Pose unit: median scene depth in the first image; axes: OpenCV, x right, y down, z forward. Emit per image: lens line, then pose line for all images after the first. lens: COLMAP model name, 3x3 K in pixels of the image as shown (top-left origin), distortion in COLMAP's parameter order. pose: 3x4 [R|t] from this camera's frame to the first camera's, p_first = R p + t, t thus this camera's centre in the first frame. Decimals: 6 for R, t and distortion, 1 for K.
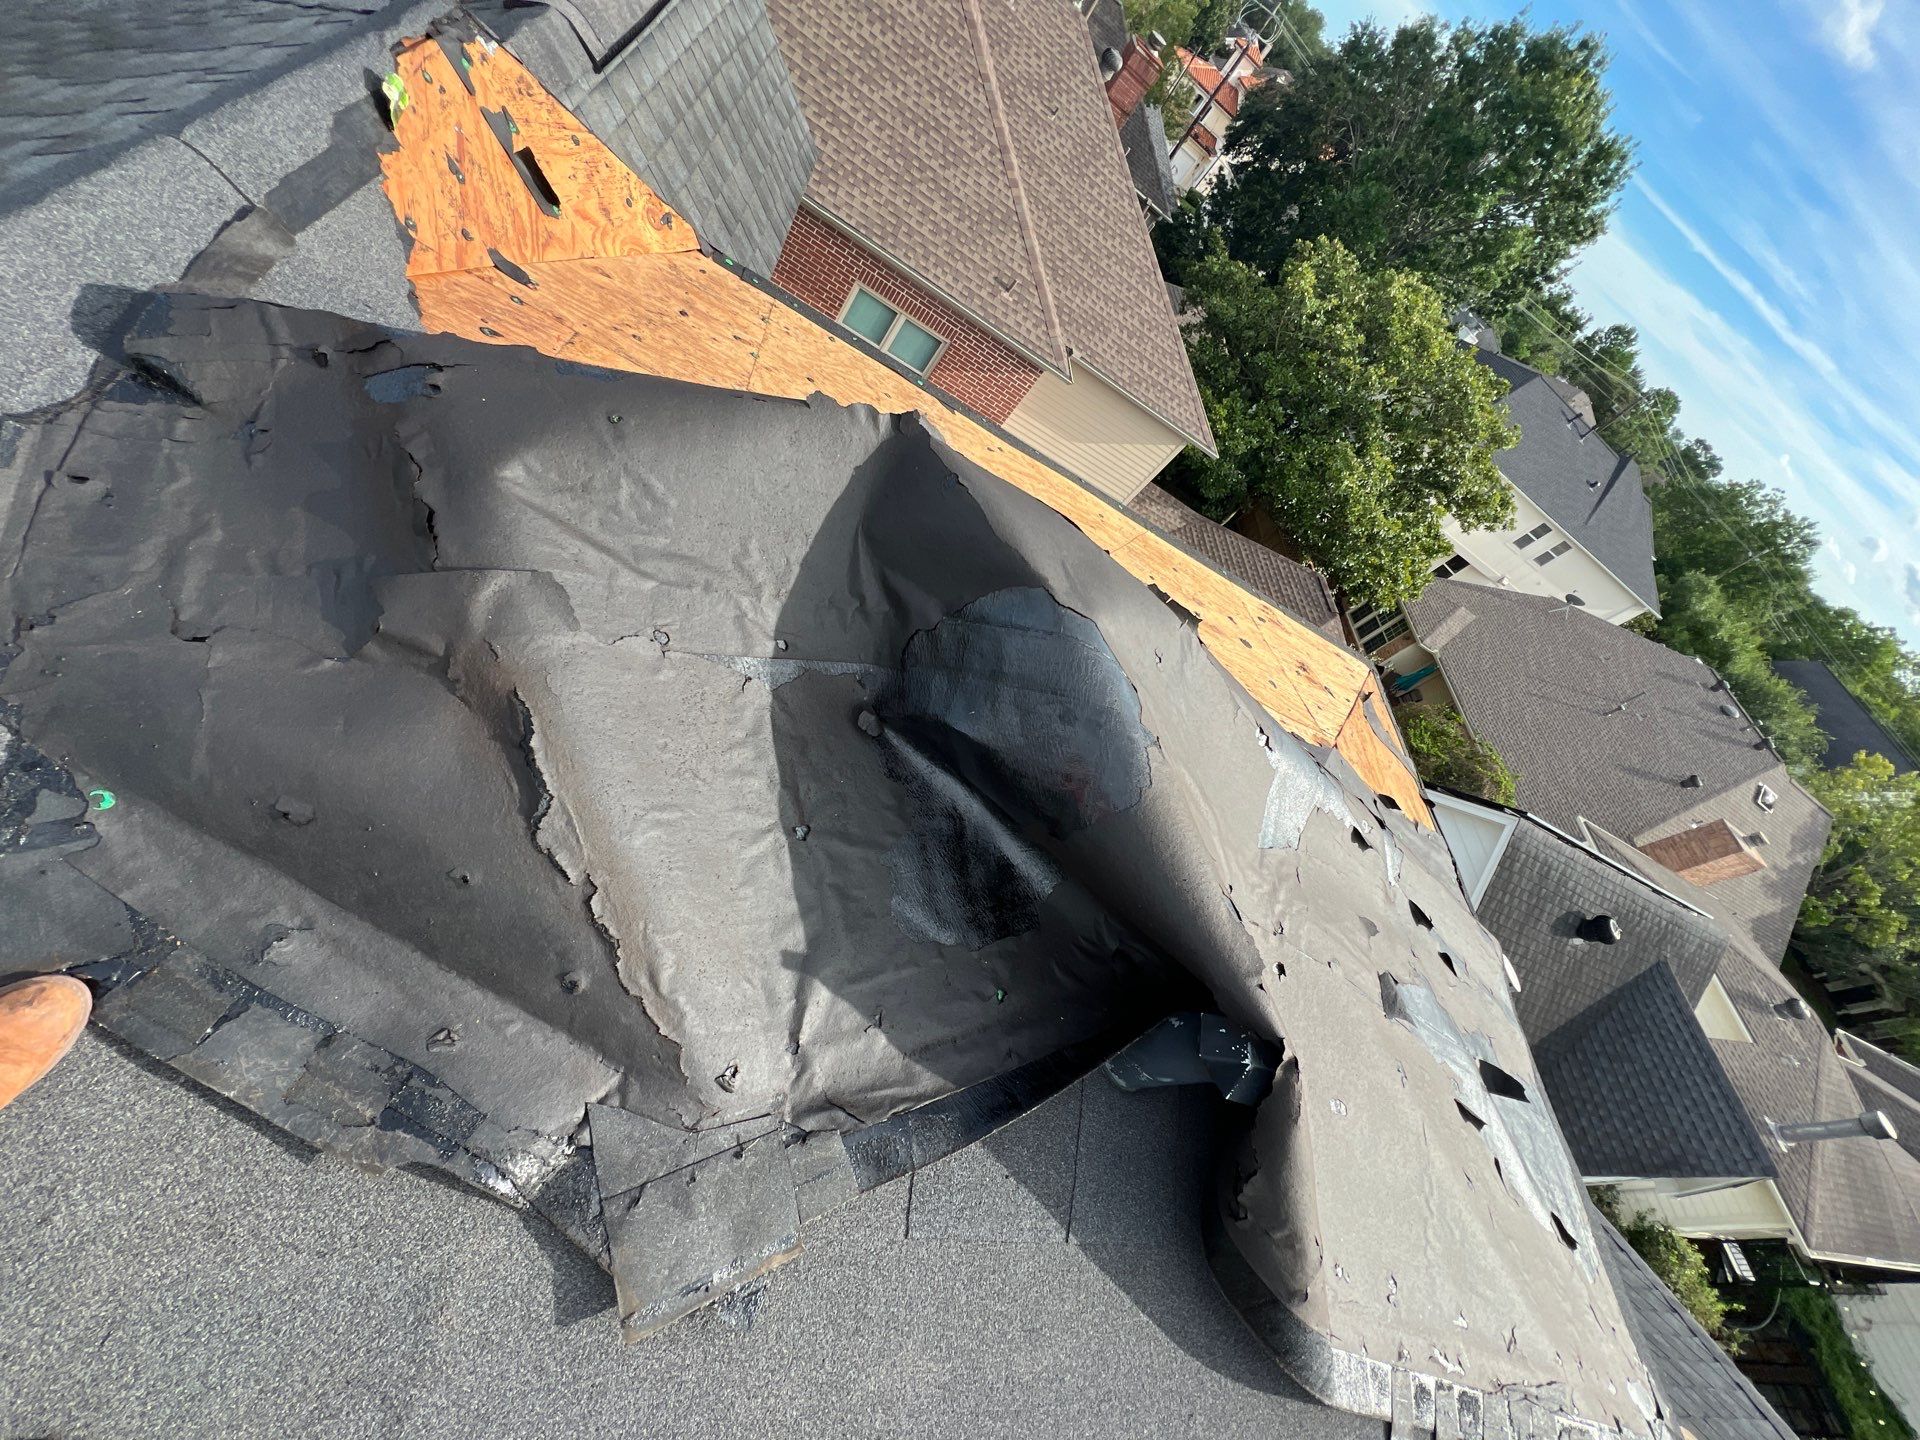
lens RADIAL K [[769.9, 0, 960.4], [0, 769.9, 724.9], [0, 0, 1]] dist [-0.003208, 0.000886]
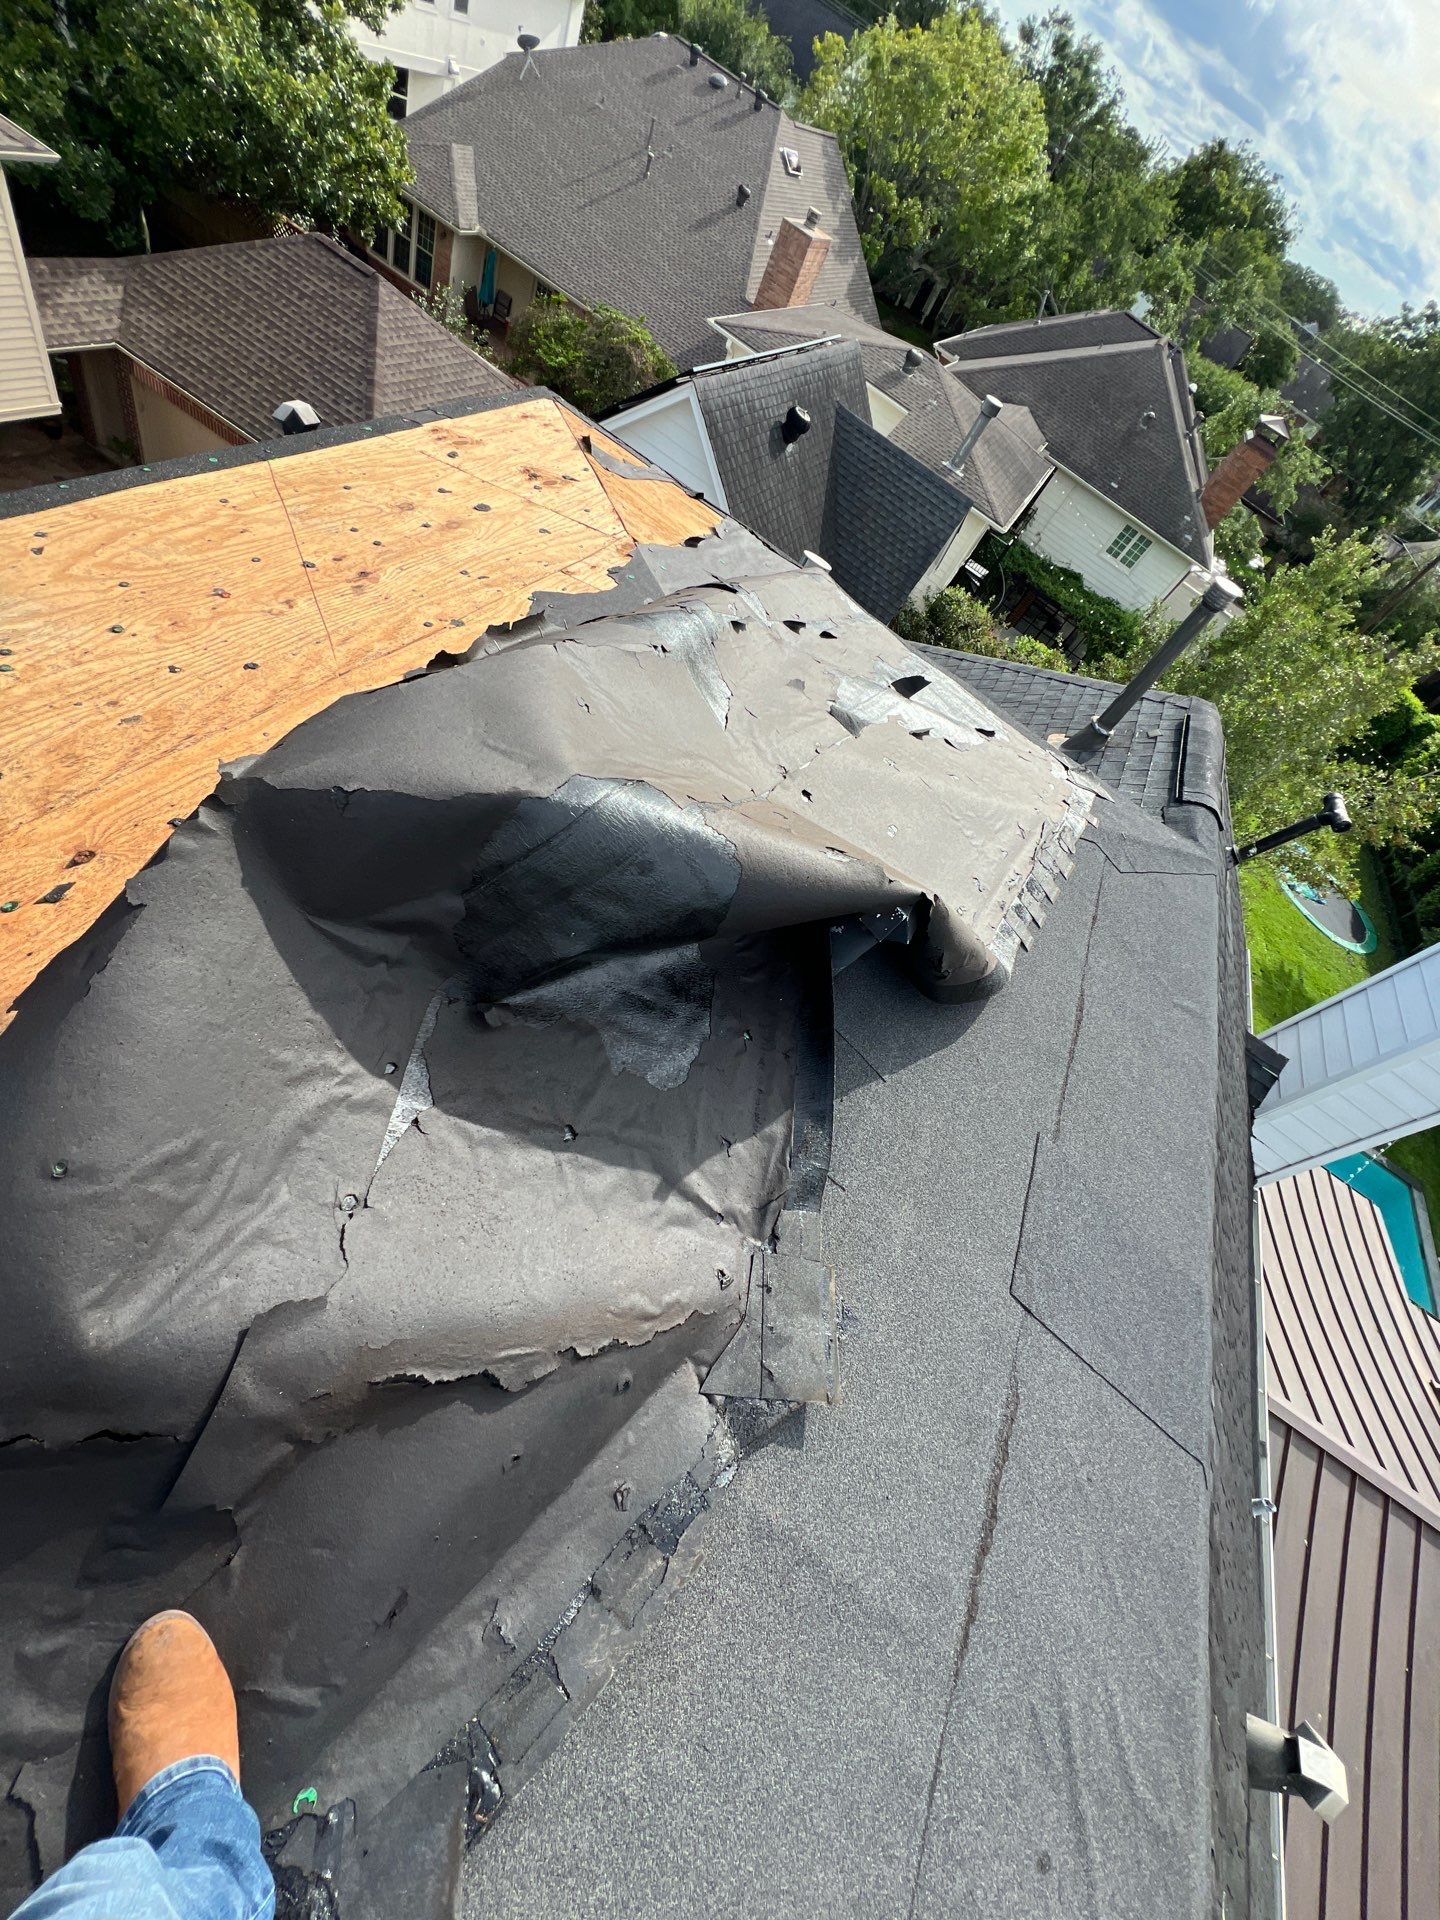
lens RADIAL K [[769.9, 0, 723.9], [0, 769.9, 957.5], [0, 0, 1]] dist [-0.003208, 0.000886]
pose [[0.551923, -0.821136, 0.145314, -0.005375], [0.611113, 0.516850, 0.599505, -0.059852], [-0.567381, -0.242078, 0.787069, 0.014041]]
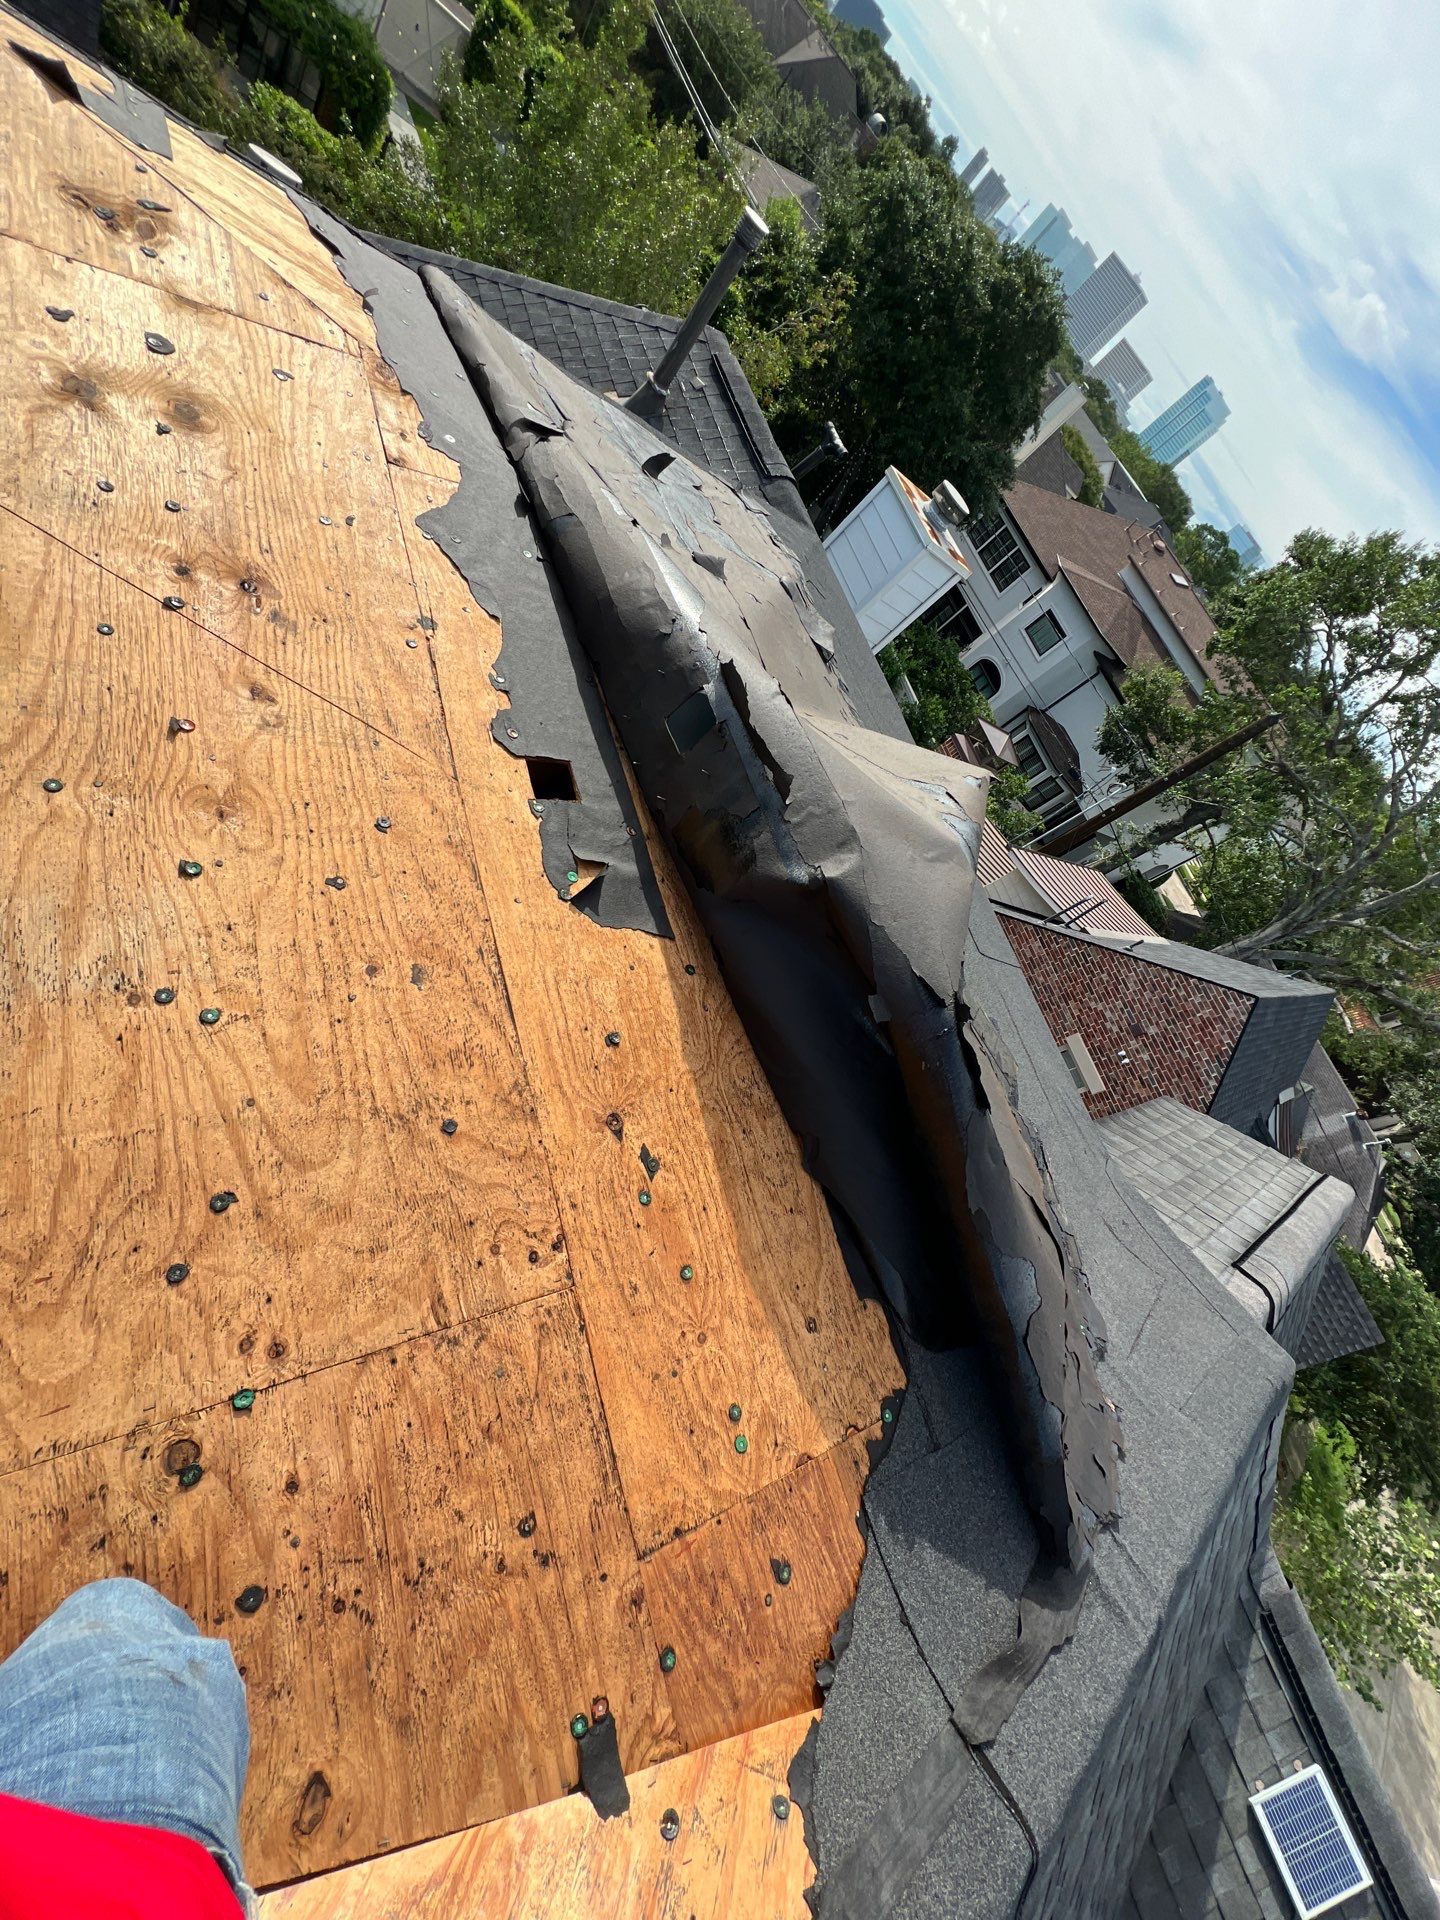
lens RADIAL K [[769.9, 0, 725.1], [0, 769.9, 957.2], [0, 0, 1]] dist [-0.003208, 0.000886]
pose [[0.084639, -0.992495, -0.088263, 0.009262], [0.139633, -0.075892, 0.987291, -0.185310], [-0.986579, -0.095888, 0.132162, 0.152578]]
